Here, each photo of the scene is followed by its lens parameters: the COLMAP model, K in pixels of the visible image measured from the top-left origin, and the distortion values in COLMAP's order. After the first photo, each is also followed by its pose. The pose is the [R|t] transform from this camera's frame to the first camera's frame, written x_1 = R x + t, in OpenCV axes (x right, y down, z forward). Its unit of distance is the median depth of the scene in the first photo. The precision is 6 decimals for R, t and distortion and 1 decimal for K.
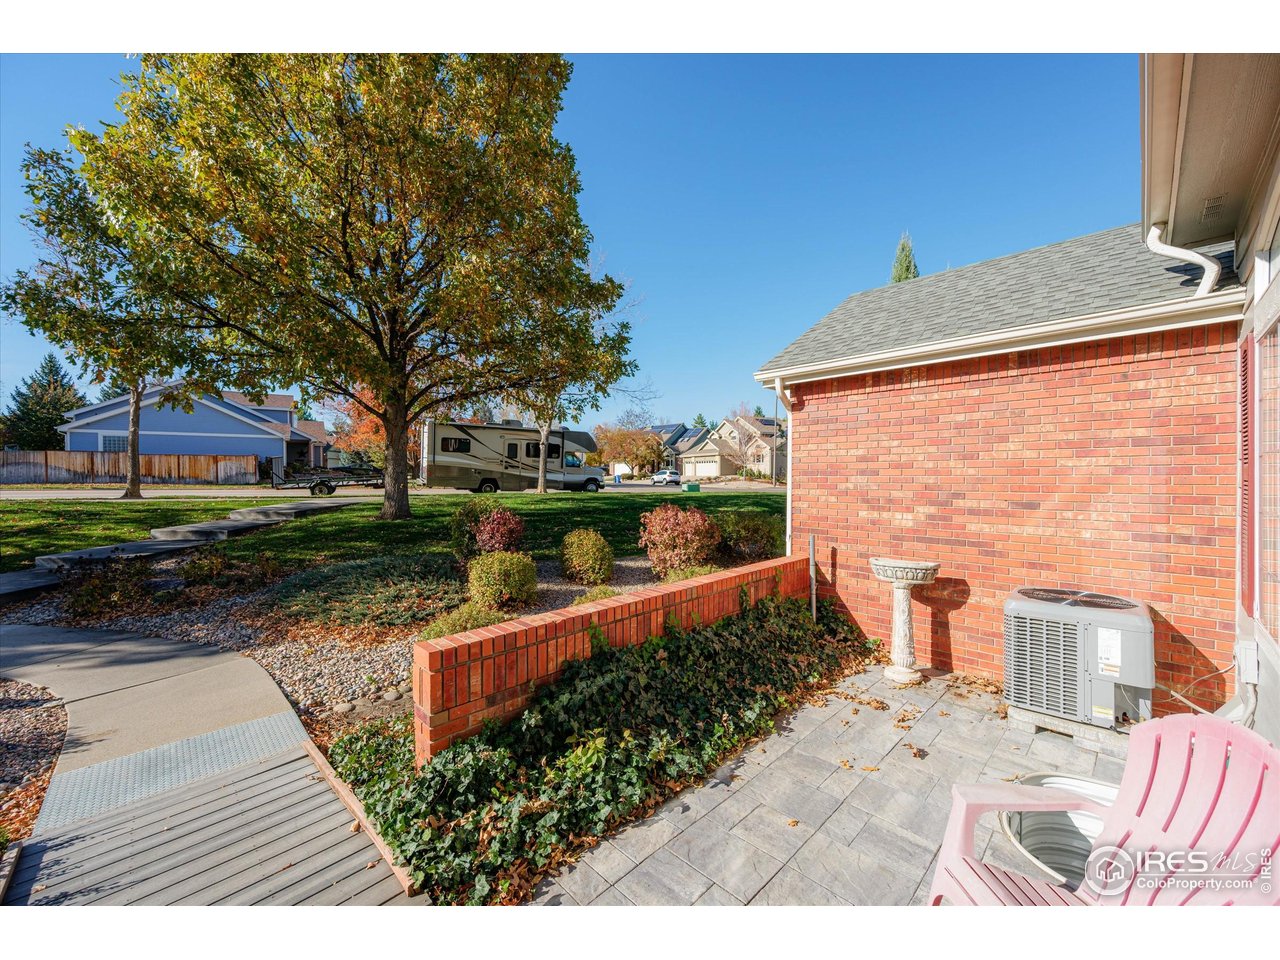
lens RADIAL K [[502.7, 0, 642.9], [0, 502.7, 479.9], [0, 0, 1]] dist [-0.003225, -0.000171]
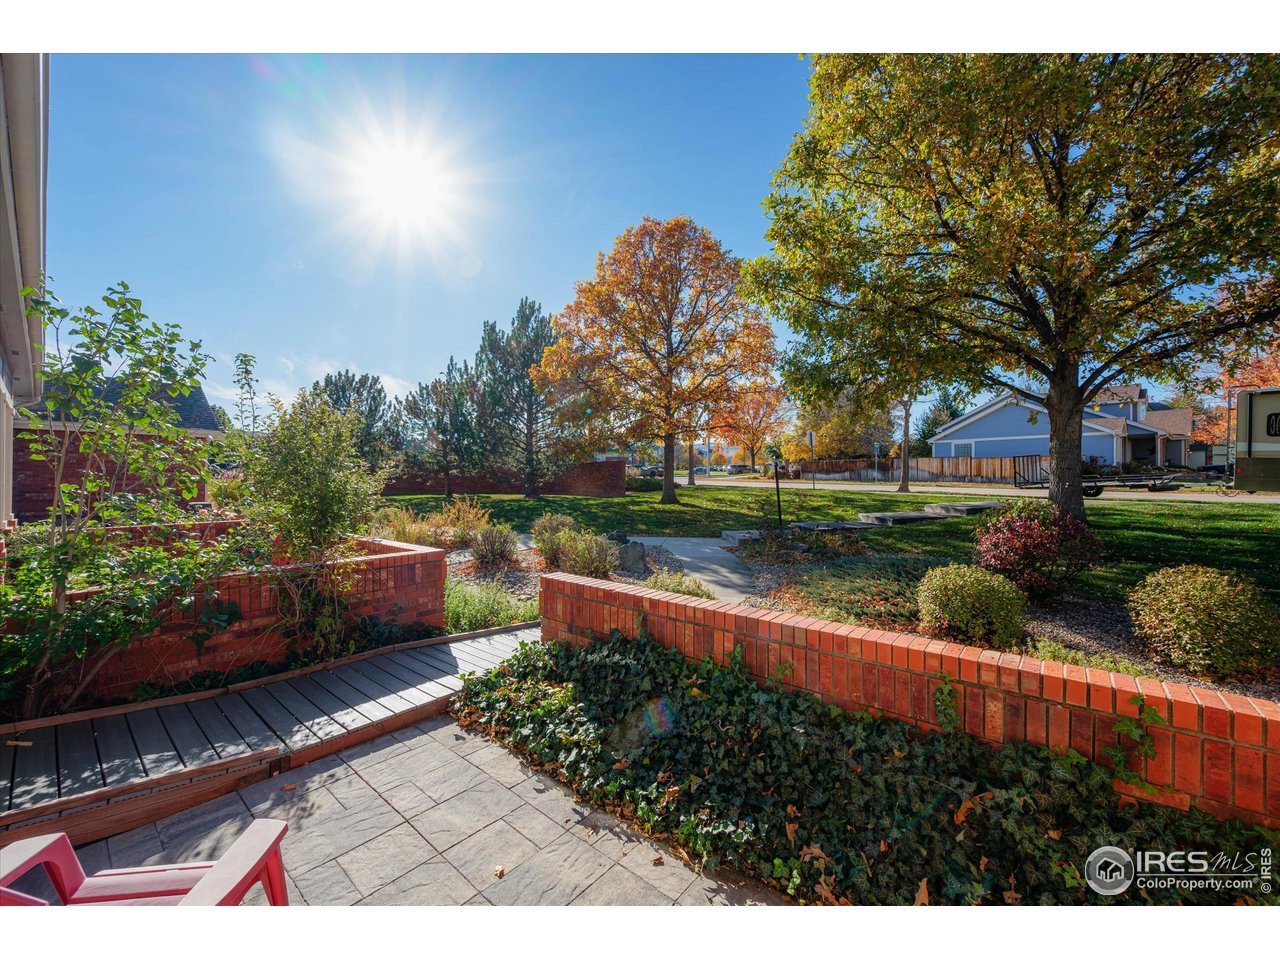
lens RADIAL K [[502.7, 0, 643.0], [0, 502.7, 478.1], [0, 0, 1]] dist [-0.003225, -0.000171]
pose [[0.088001, 0.003917, -0.996113, 1.383261], [-0.012521, 0.999918, 0.002826, 0.034822], [0.996042, 0.012224, 0.088043, 1.398599]]
